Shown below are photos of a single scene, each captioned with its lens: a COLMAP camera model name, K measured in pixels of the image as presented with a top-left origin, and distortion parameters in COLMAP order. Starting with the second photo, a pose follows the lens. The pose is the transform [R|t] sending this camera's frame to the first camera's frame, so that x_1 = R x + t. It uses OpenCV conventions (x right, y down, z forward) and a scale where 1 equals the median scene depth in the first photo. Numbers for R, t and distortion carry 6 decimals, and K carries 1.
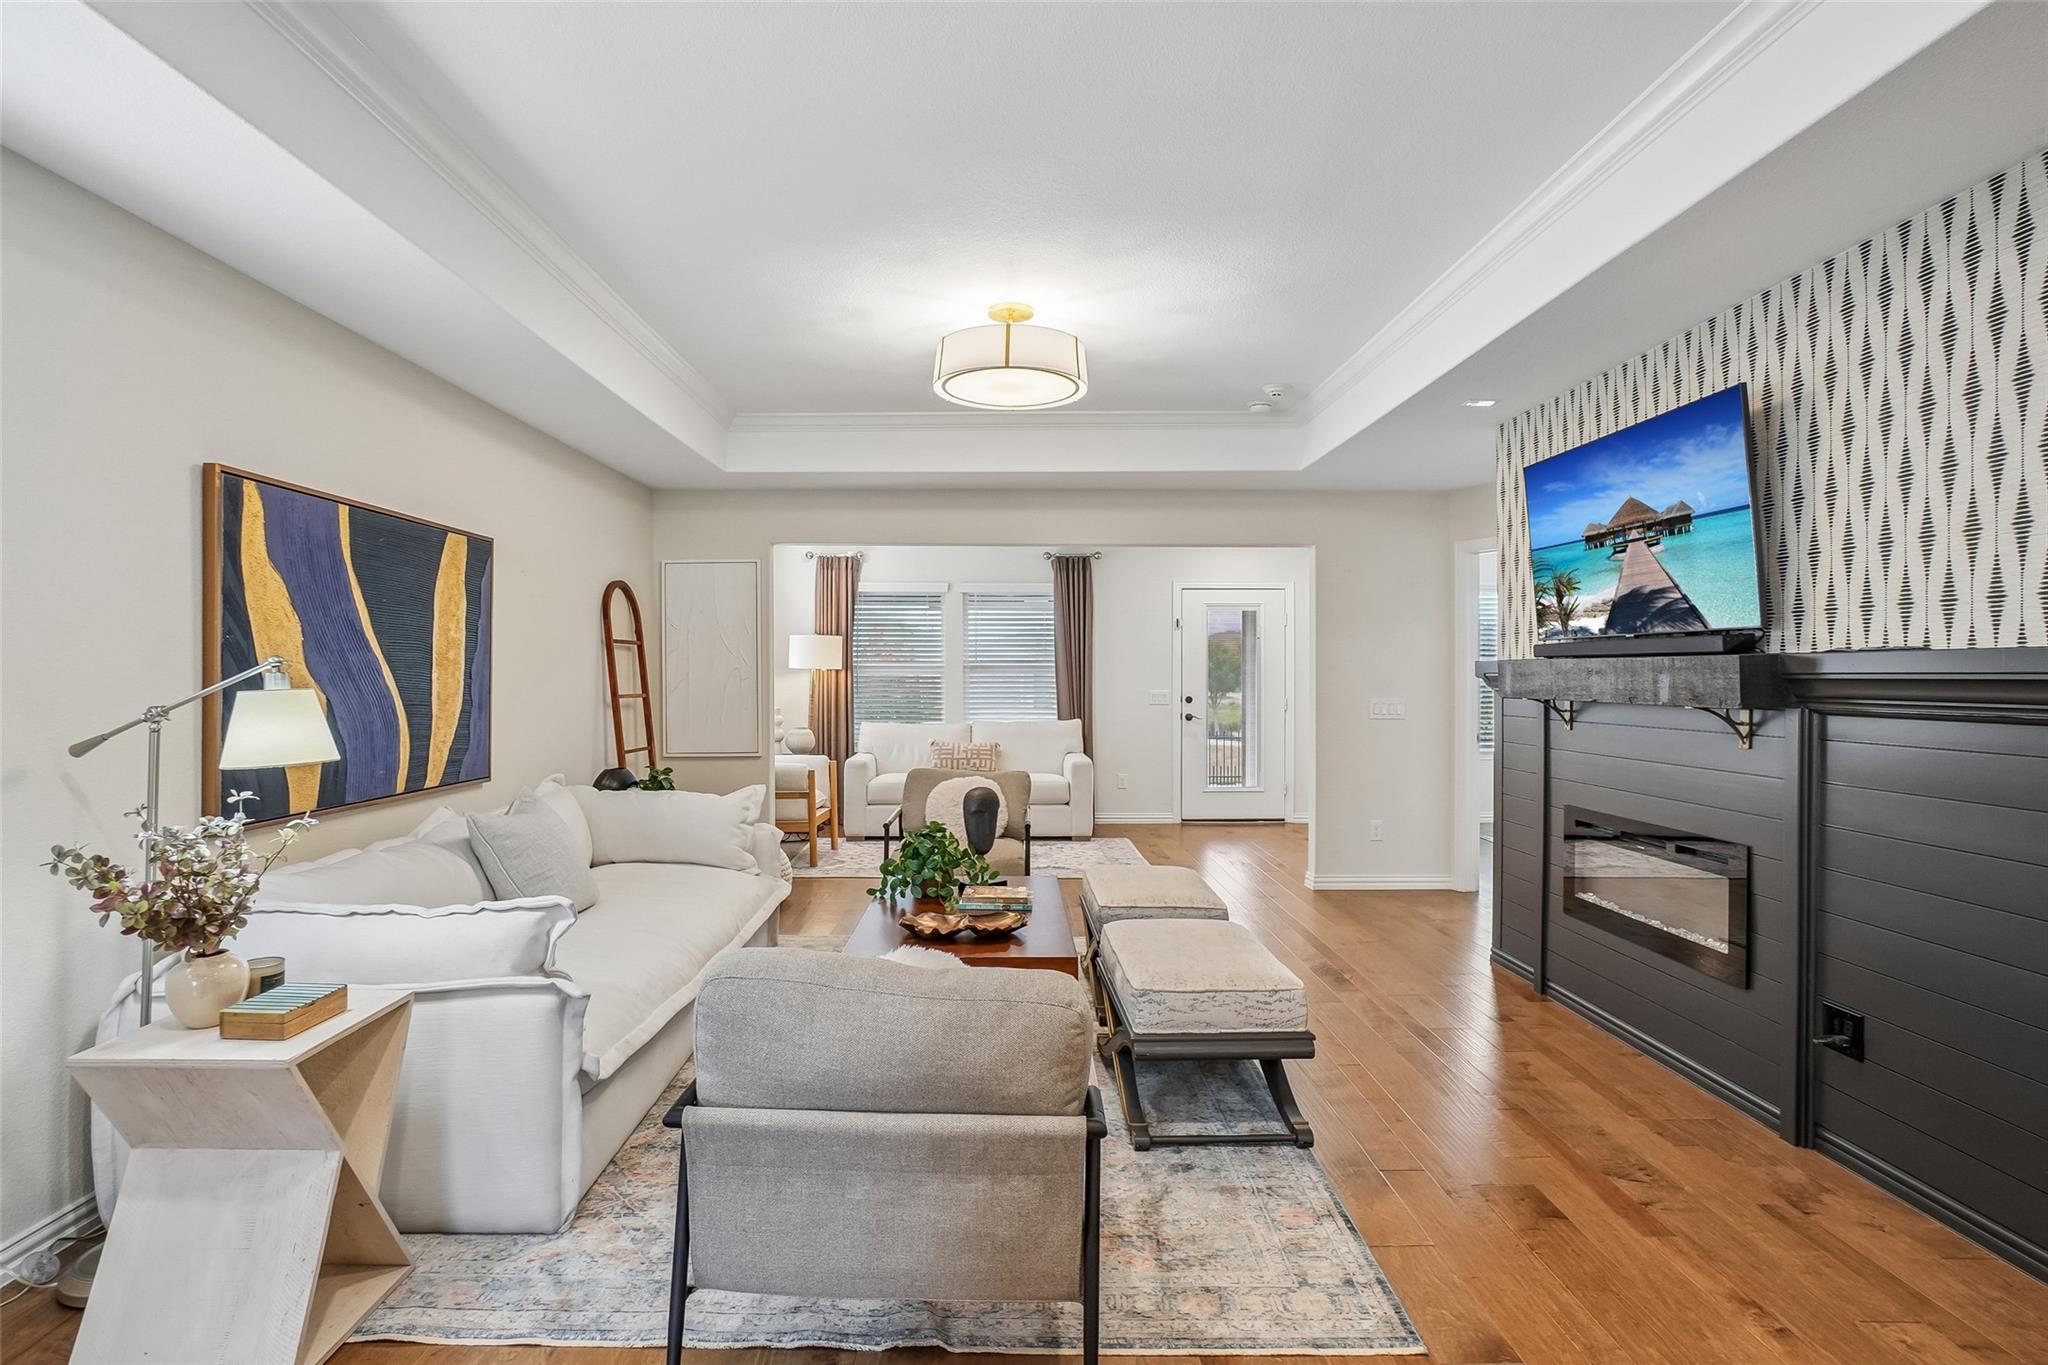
lens RADIAL K [[1042.4, 0, 991.0], [0, 1042.4, 675.7], [0, 0, 1]] dist [-0.044255, 0.022329]
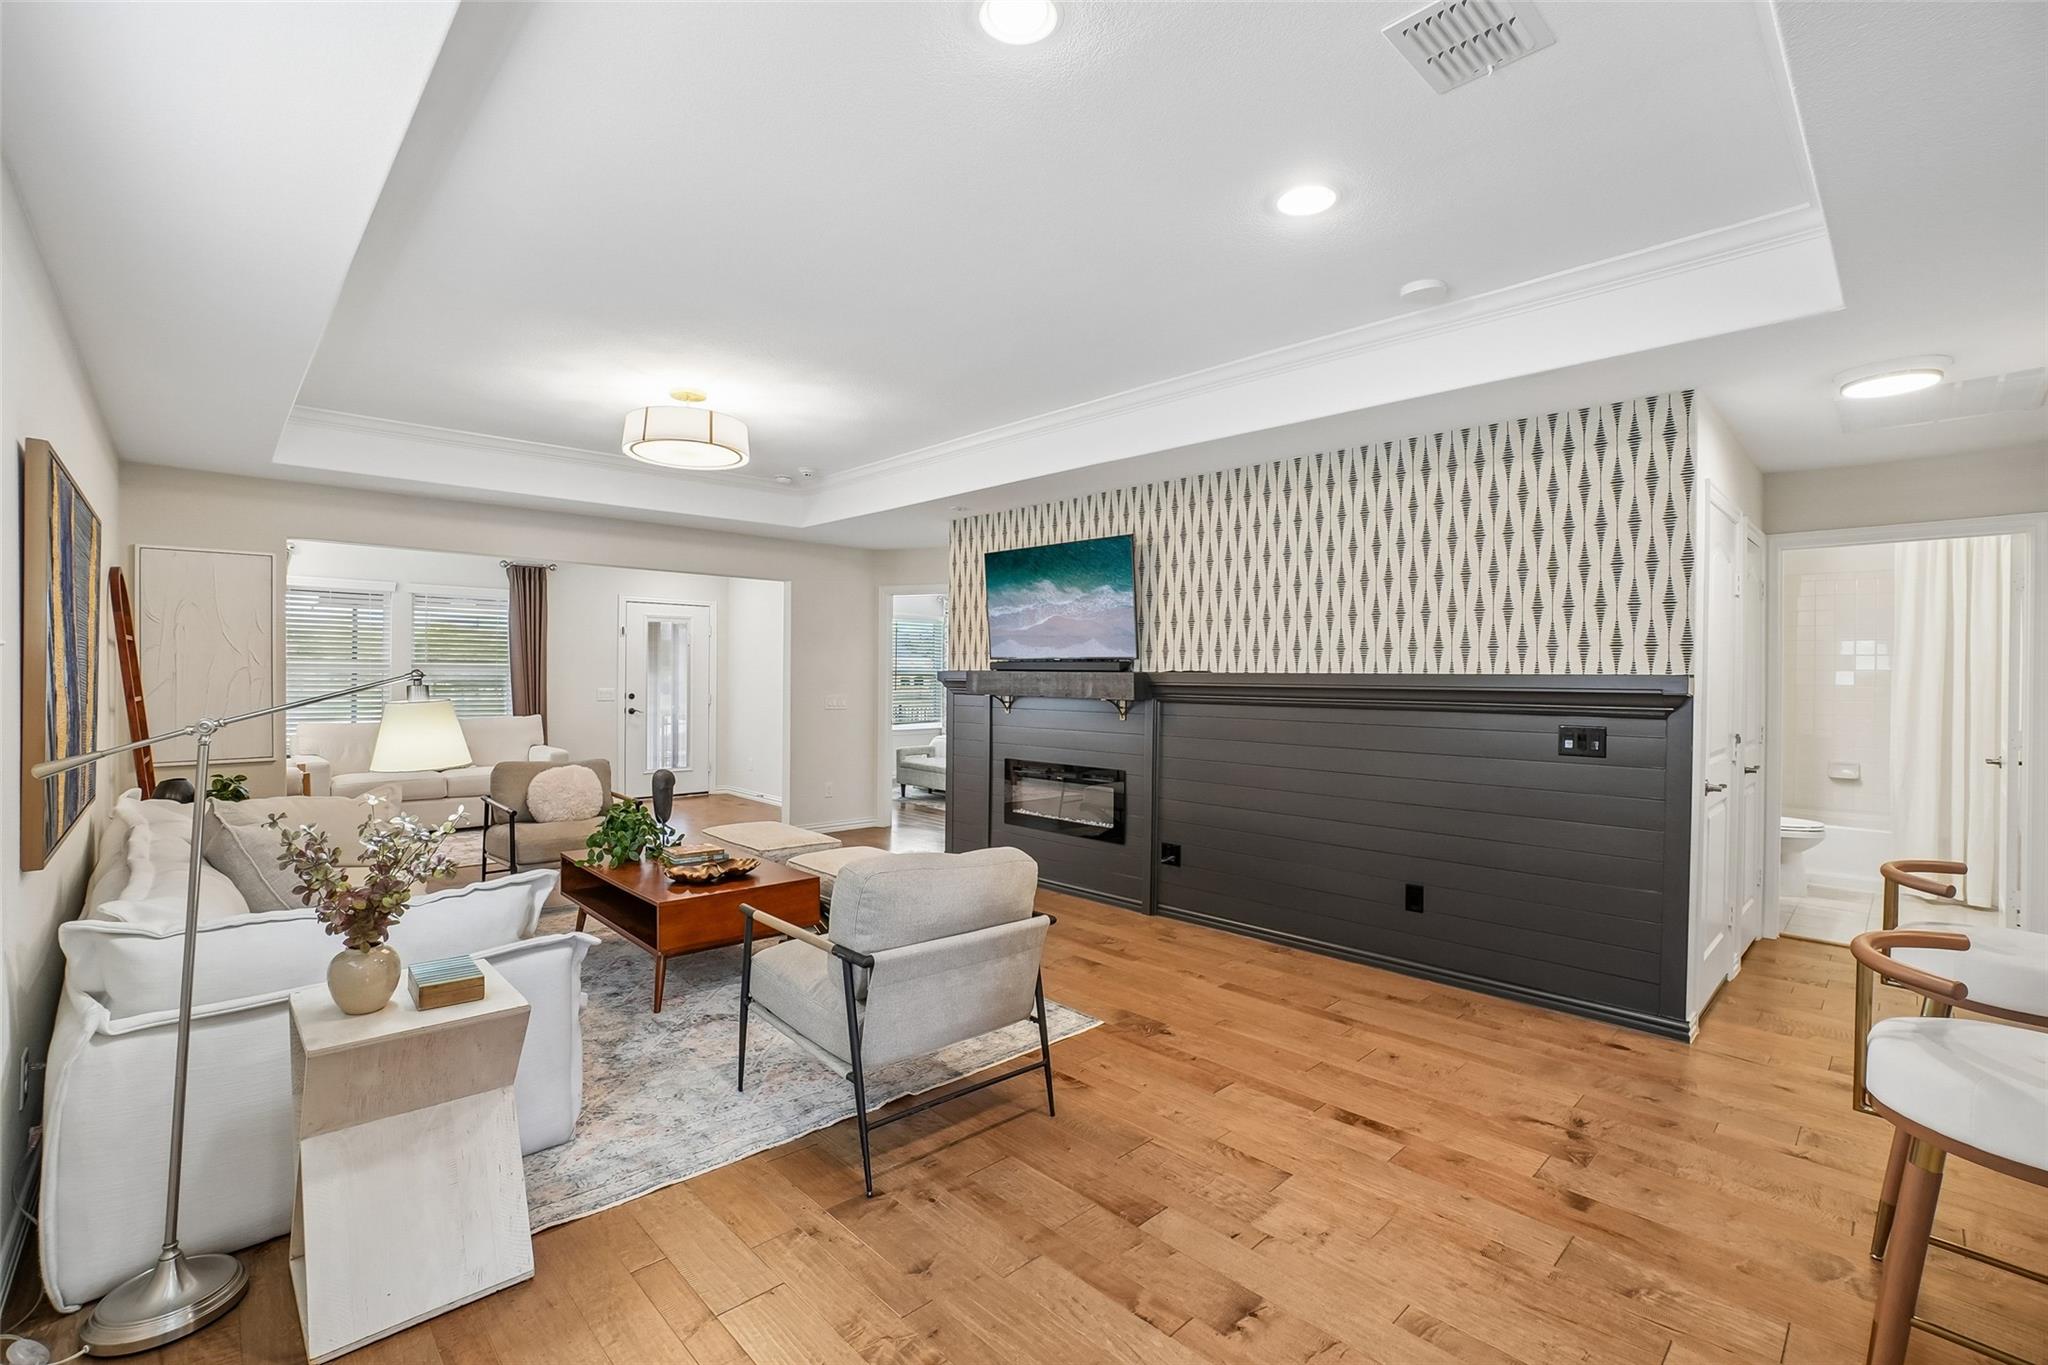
lens RADIAL K [[897.5, 0, 1023.9], [0, 897.5, 674.6], [0, 0, 1]] dist [-0.062917, 0.023373]
pose [[0.721971, 0.006011, 0.691897, -0.607492], [-0.007774, 0.999970, -0.000577, -0.013864], [-0.691879, -0.004962, 0.721996, -0.100504]]
